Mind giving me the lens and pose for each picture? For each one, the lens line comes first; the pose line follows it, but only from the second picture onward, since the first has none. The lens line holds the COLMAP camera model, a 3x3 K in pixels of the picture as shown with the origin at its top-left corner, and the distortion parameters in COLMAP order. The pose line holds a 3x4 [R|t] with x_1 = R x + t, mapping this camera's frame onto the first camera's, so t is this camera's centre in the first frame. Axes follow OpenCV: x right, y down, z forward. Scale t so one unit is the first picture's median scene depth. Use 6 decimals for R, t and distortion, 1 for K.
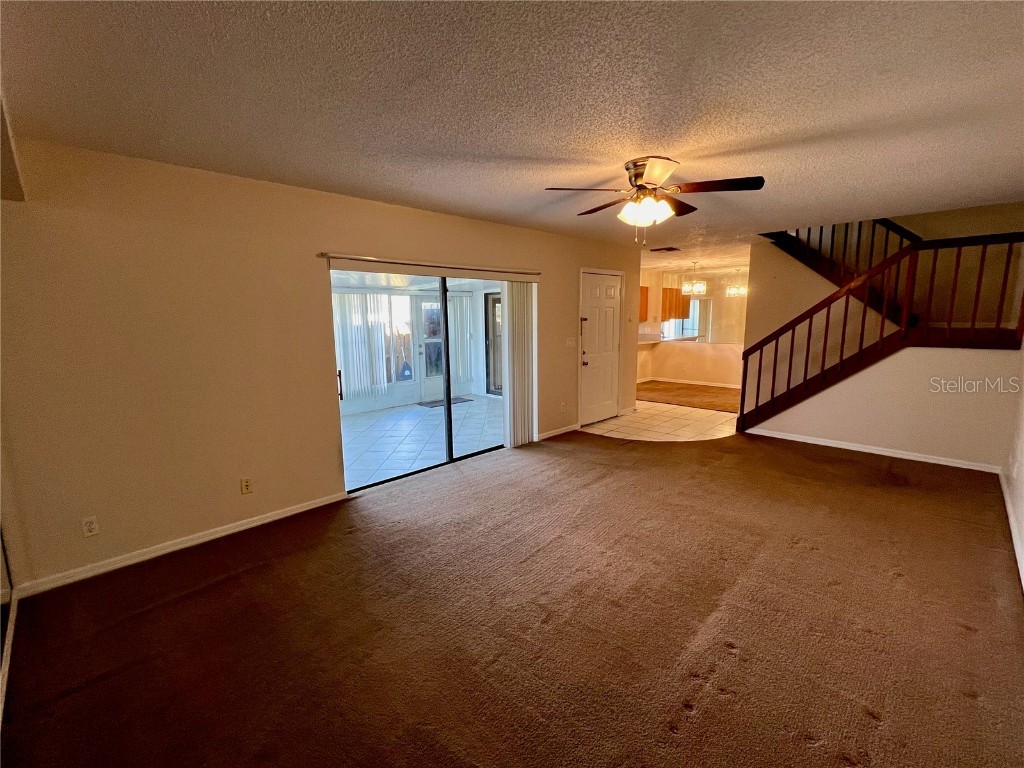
lens RADIAL K [[456.0, 0, 512.0], [0, 456.0, 384.0], [0, 0, 1]] dist [0.001464, -0.000050]
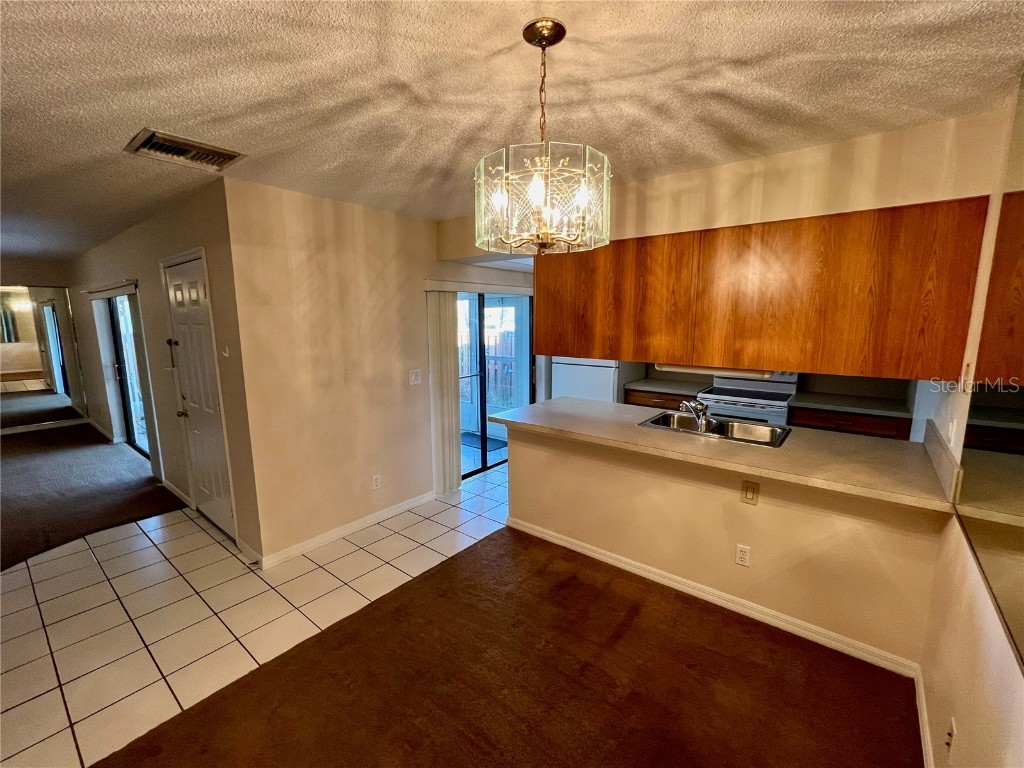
lens RADIAL K [[428.4, 0, 512.0], [0, 428.4, 384.0], [0, 0, 1]] dist [-0.000219, -0.000079]
pose [[0.111916, 0.161239, -0.980549, 0.460542], [-0.149727, 0.978219, 0.143767, -0.138791], [0.982373, 0.130724, 0.133620, 0.810534]]
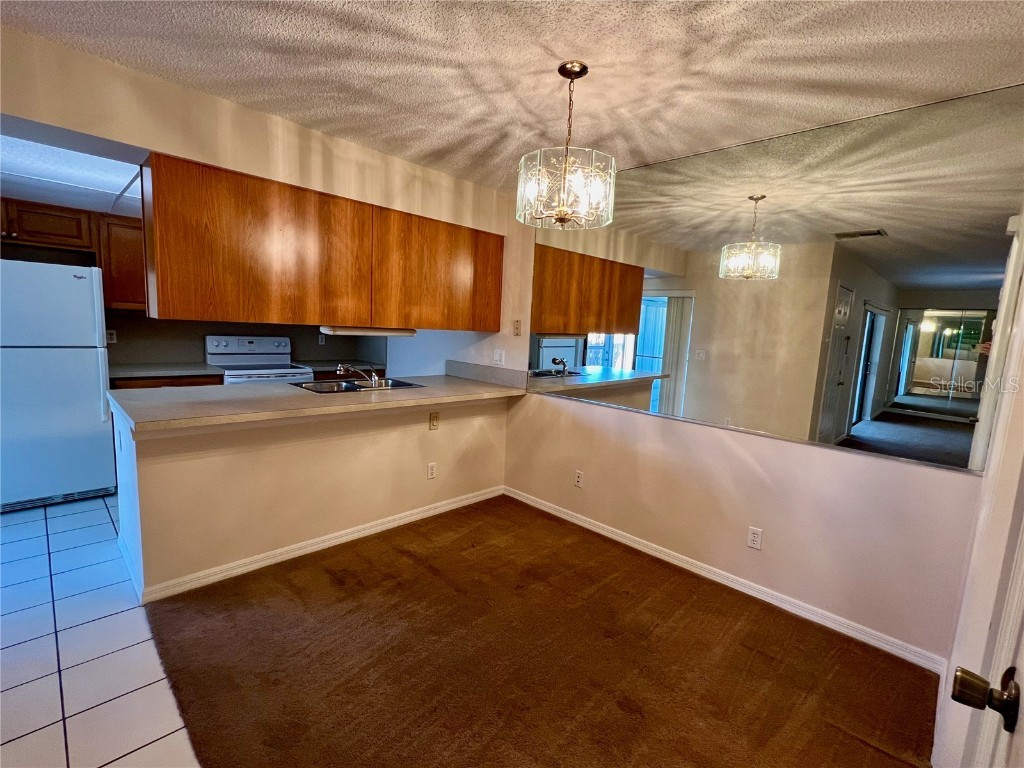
lens RADIAL K [[456.0, 0, 512.0], [0, 456.0, 384.0], [0, 0, 1]] dist [0.001464, -0.000050]
pose [[0.998044, 0.062402, -0.003717, 0.316767], [-0.062467, 0.997823, -0.021159, -0.091720], [0.002389, 0.021349, 0.999769, 0.650415]]
